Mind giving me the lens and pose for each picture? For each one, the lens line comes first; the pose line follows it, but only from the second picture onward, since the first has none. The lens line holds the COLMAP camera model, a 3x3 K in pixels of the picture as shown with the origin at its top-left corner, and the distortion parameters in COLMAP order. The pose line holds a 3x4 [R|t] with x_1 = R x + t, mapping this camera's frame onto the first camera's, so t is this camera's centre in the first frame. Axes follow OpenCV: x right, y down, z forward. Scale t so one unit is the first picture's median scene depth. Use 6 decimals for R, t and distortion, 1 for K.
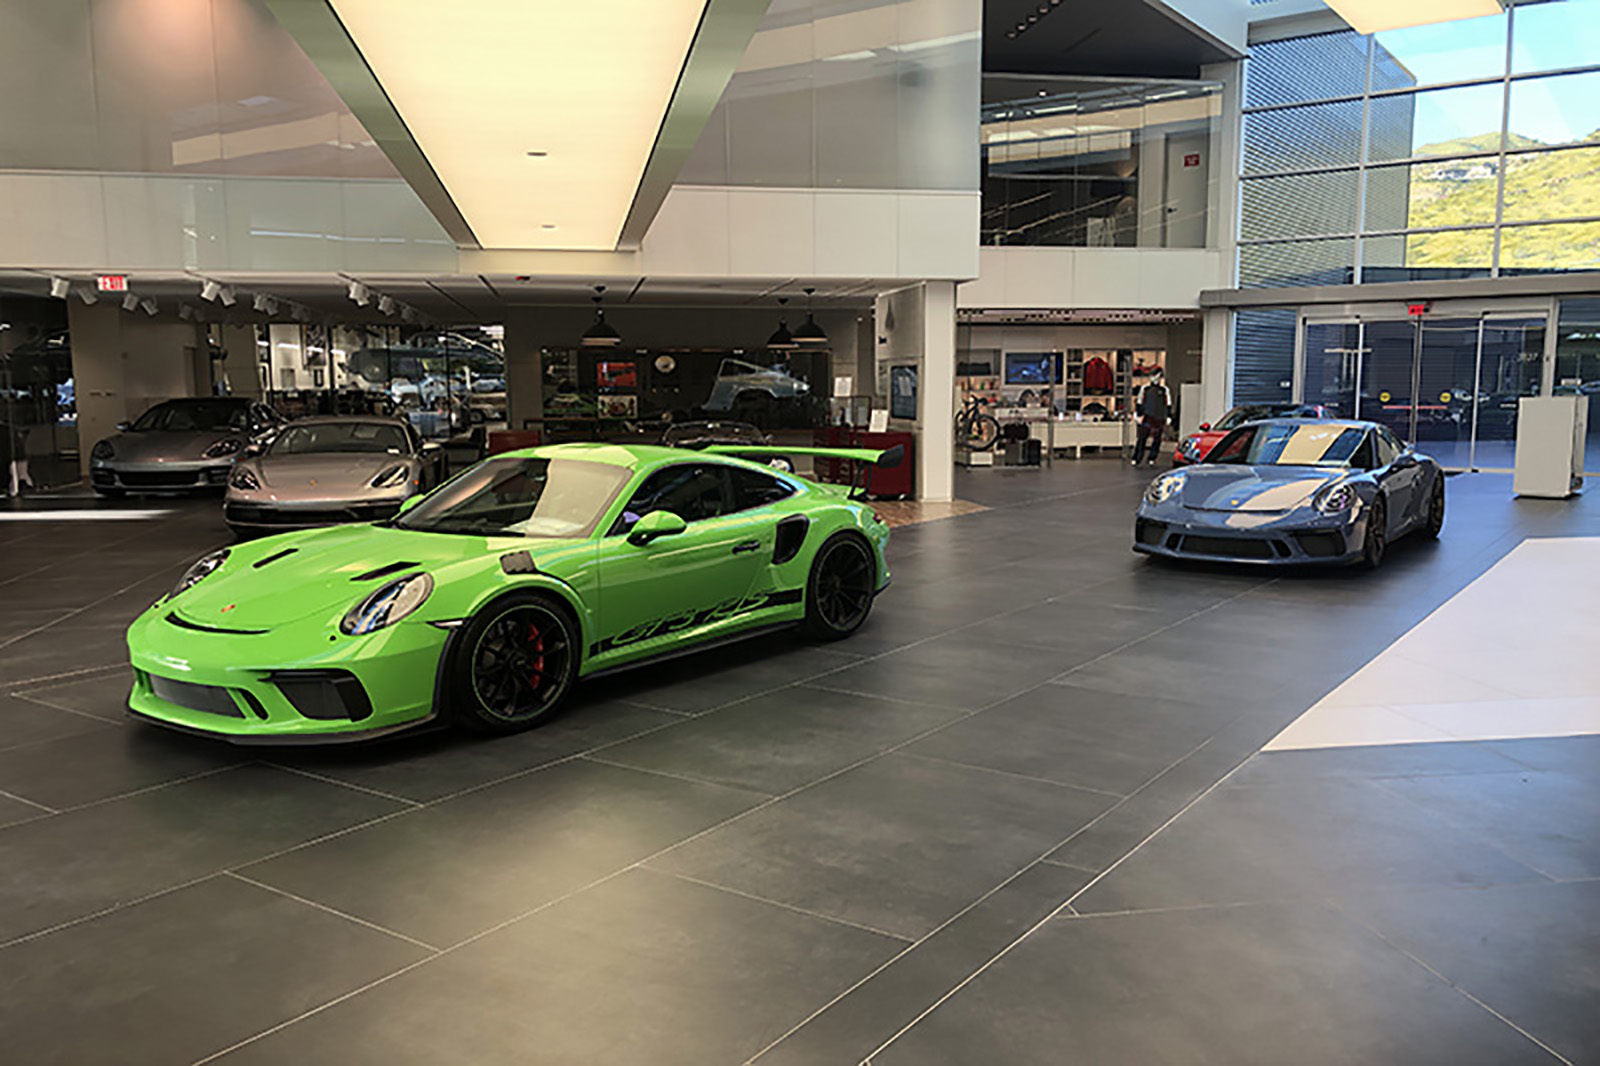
lens RADIAL K [[1319.1, 0, 801.1], [0, 1319.1, 554.2], [0, 0, 1]] dist [0.015884, 0.003091]
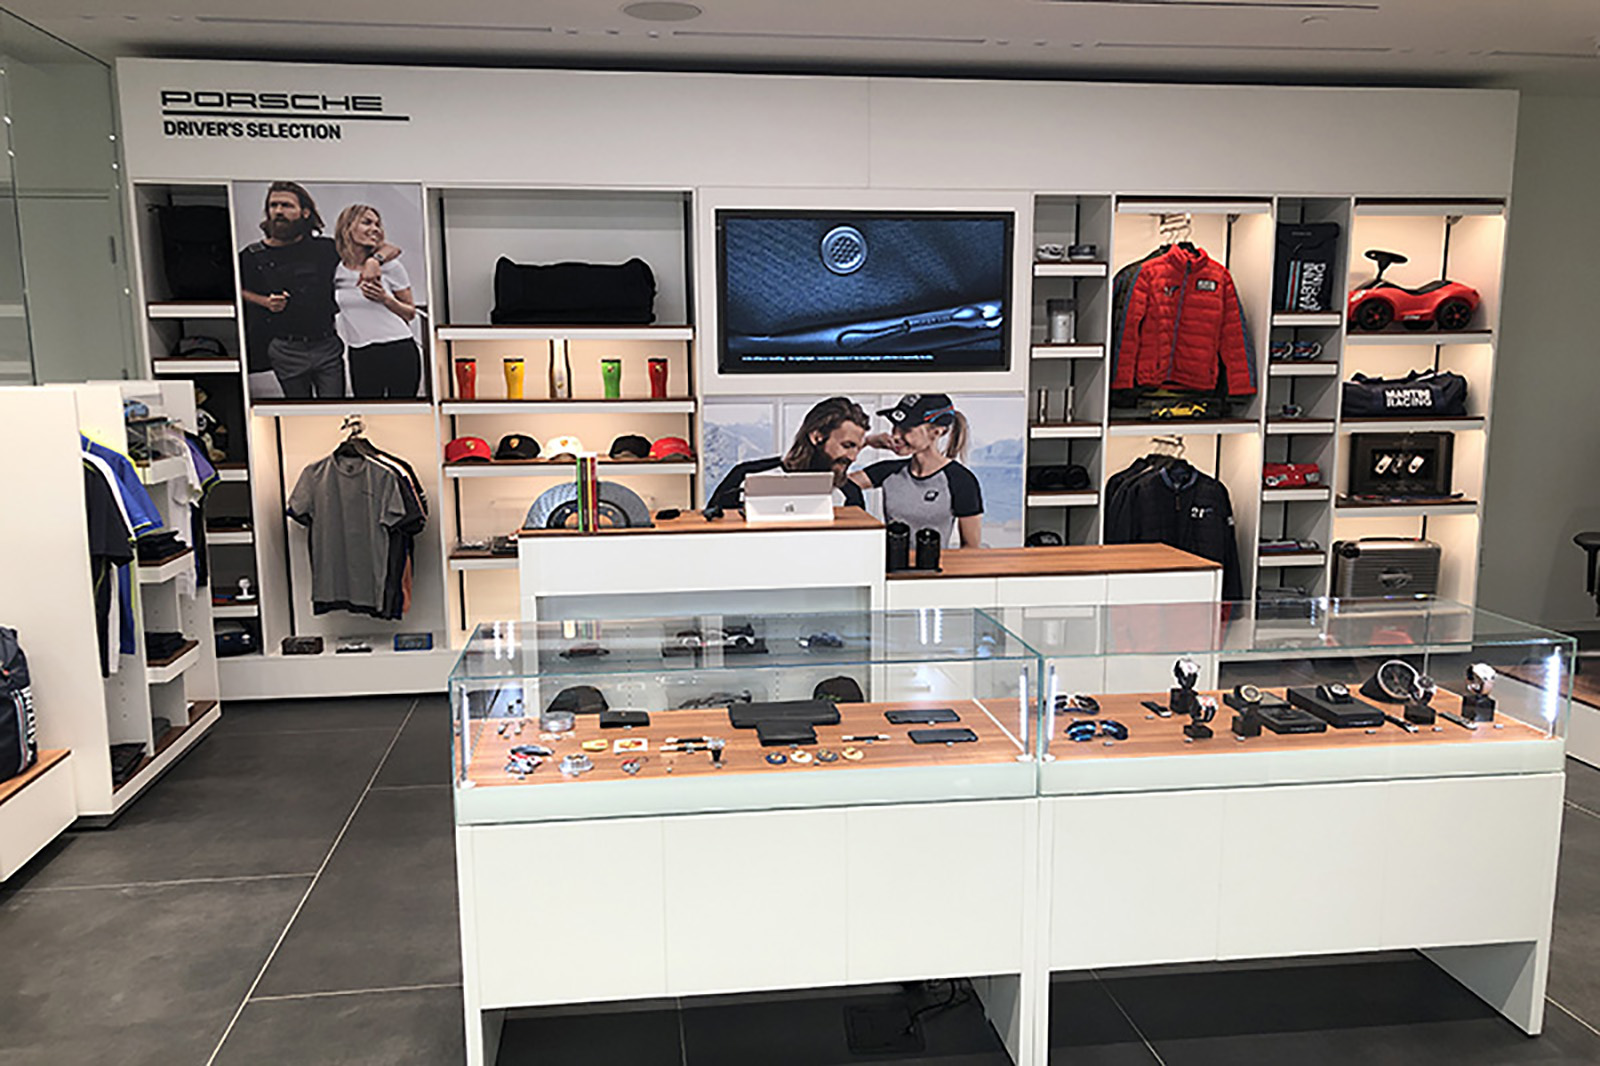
lens RADIAL K [[1313.0, 0, 798.0], [0, 1313.0, 582.4], [0, 0, 1]] dist [-0.002875, -0.000067]
pose [[0.999209, 0.004903, -0.039460, 0.174469], [-0.002936, 0.998758, 0.049747, -0.106692], [0.039655, -0.049592, 0.997982, 0.797835]]
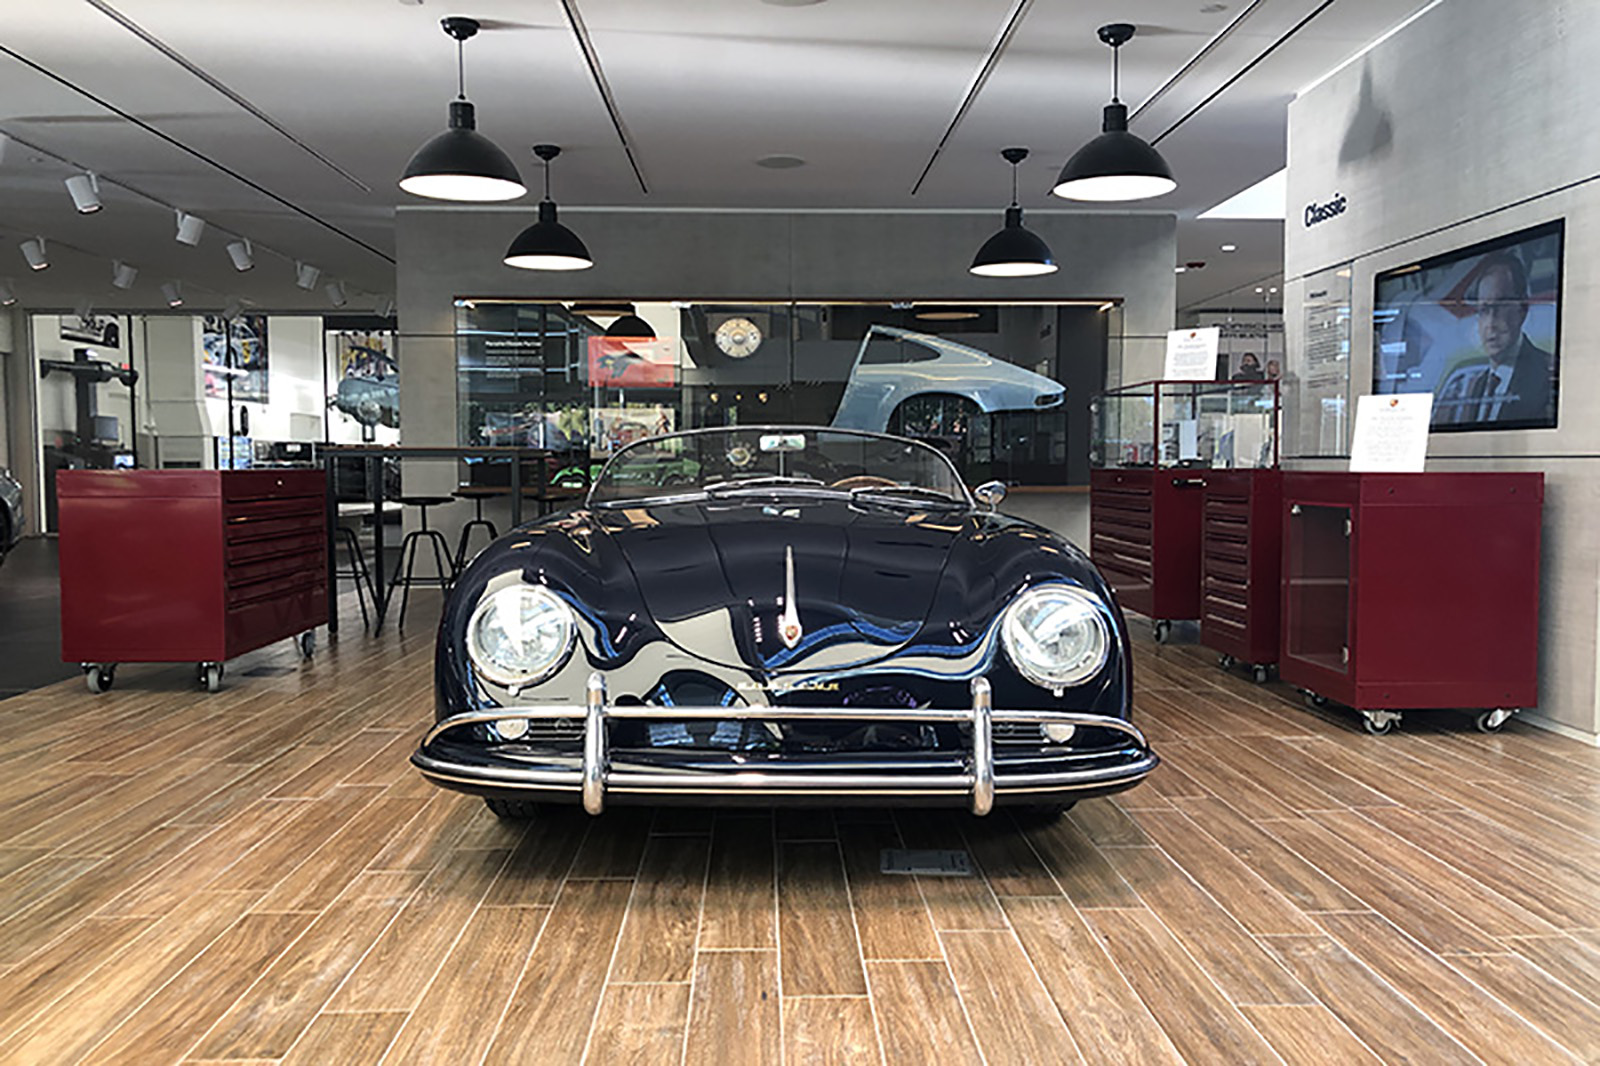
lens RADIAL K [[1320.0, 0, 800.0], [0, 1320.0, 533.0], [0, 0, 1]] dist [0.011195, 0.004066]
pose [[0.989779, 0.012157, -0.142091, -0.013607], [-0.023094, 0.996873, -0.075576, -0.033605], [0.140728, 0.078085, 0.986964, 0.420671]]
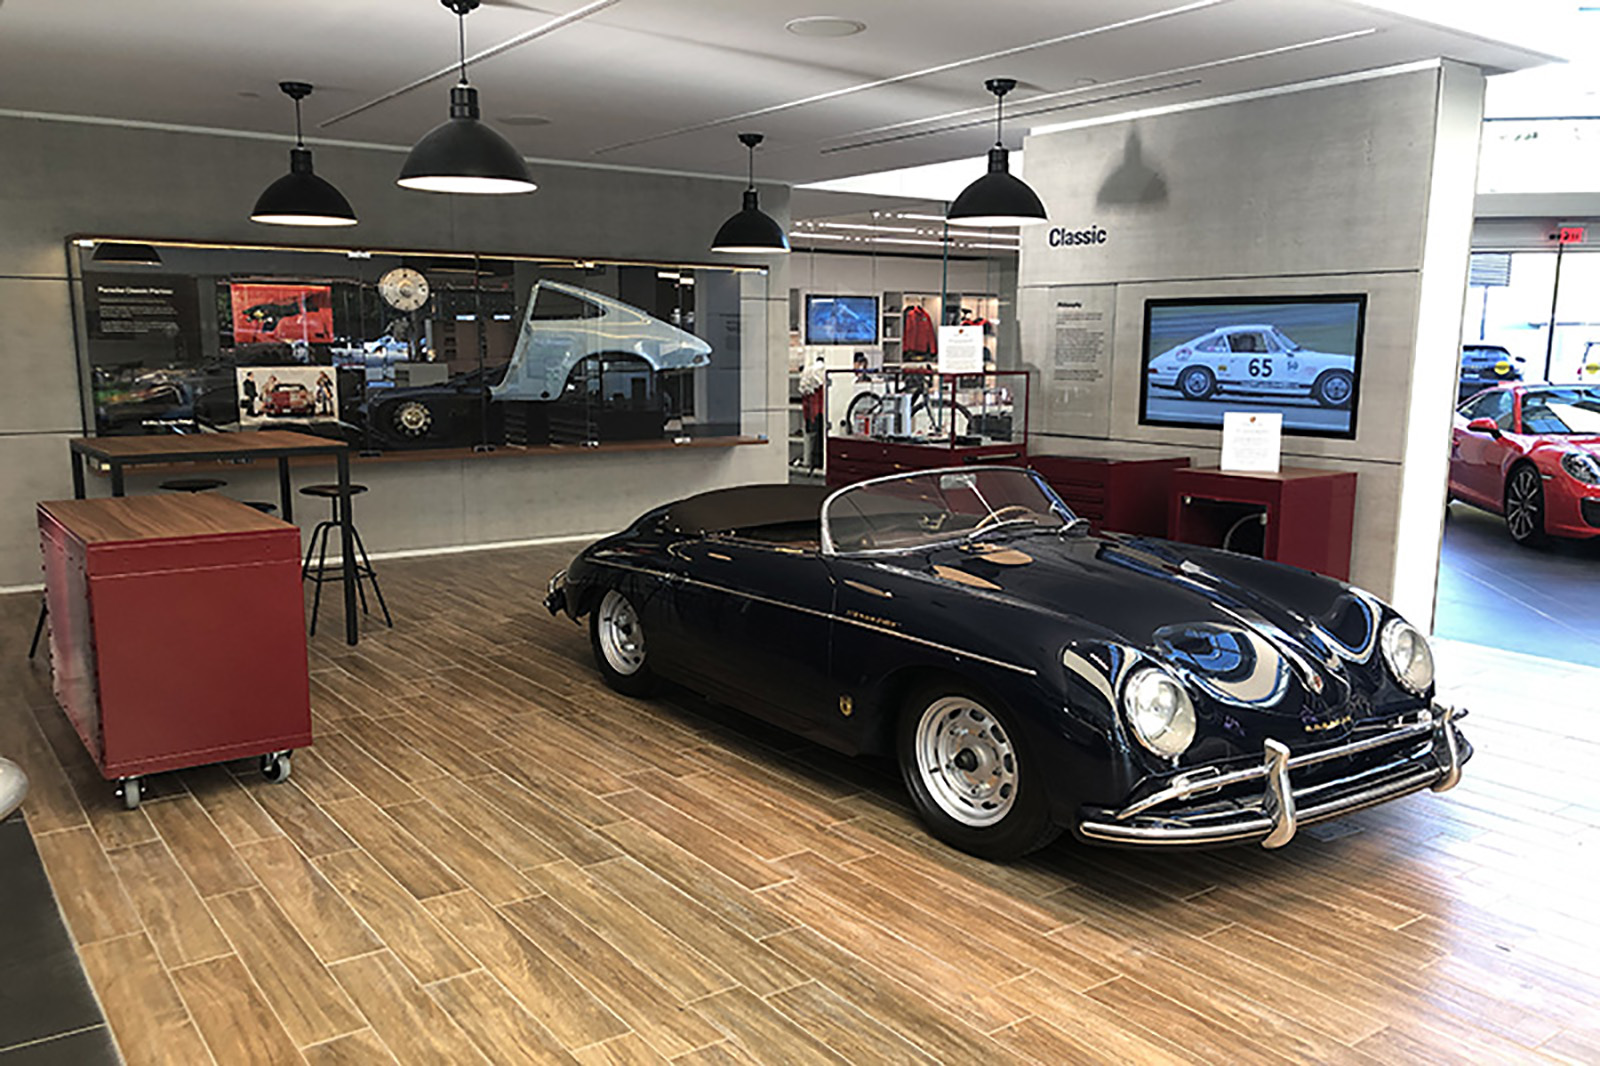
lens RADIAL K [[1319.1, 0, 801.1], [0, 1319.1, 554.2], [0, 0, 1]] dist [0.015884, 0.003091]
pose [[0.900197, -0.061131, 0.431171, -0.128256], [0.048313, 0.998006, 0.040626, -0.053563], [-0.432794, -0.015740, 0.901355, 0.423625]]
